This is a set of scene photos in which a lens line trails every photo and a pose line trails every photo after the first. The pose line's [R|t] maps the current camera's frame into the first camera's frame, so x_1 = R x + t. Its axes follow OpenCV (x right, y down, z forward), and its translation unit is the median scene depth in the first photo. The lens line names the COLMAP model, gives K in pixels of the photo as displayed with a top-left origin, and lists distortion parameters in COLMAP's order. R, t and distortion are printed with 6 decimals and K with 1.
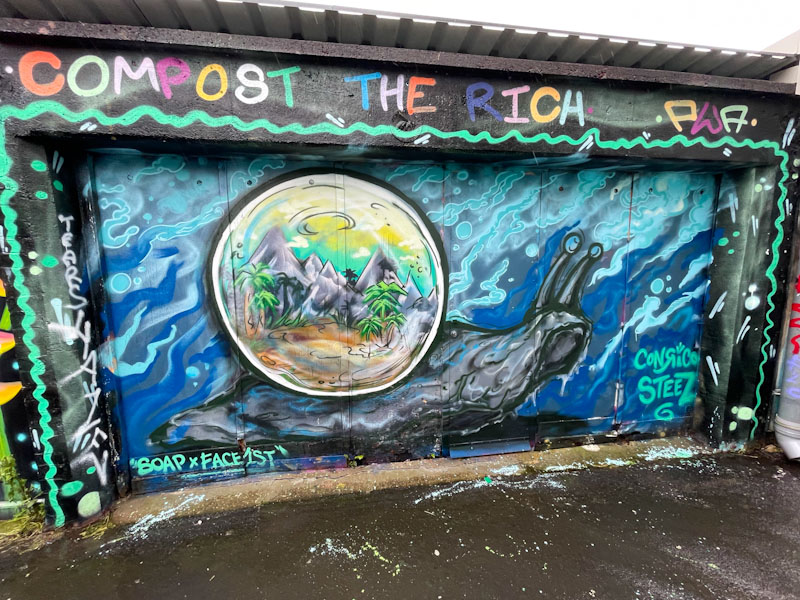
lens RADIAL K [[321.4, 0, 401.2], [0, 321.4, 300.0], [0, 0, 1]] dist [-0.004368, -0.000140]
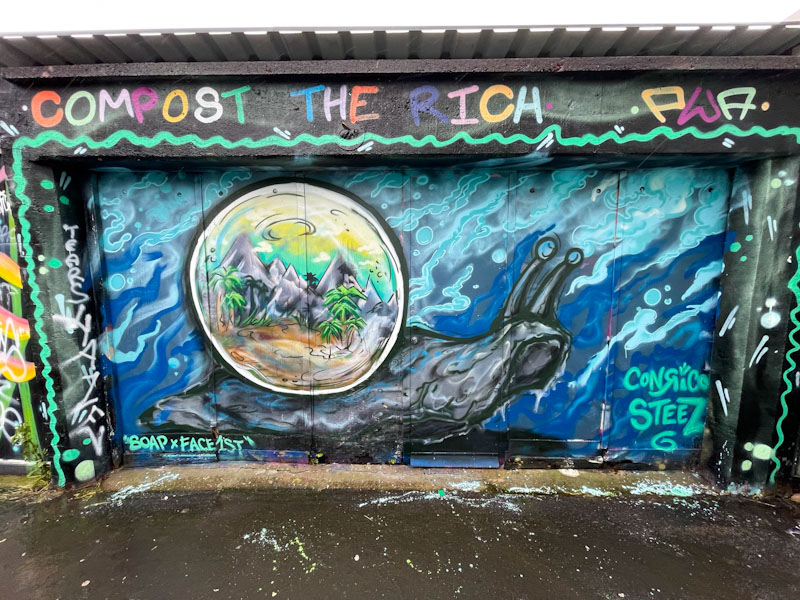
lens RADIAL K [[321.4, 0, 401.4], [0, 321.4, 300.0], [0, 0, 1]] dist [-0.004368, -0.000140]
pose [[0.986465, 0.027590, -0.161635, 0.305686], [-0.029585, 0.999513, -0.009950, -0.007167], [0.161282, 0.014597, 0.986800, 0.019474]]
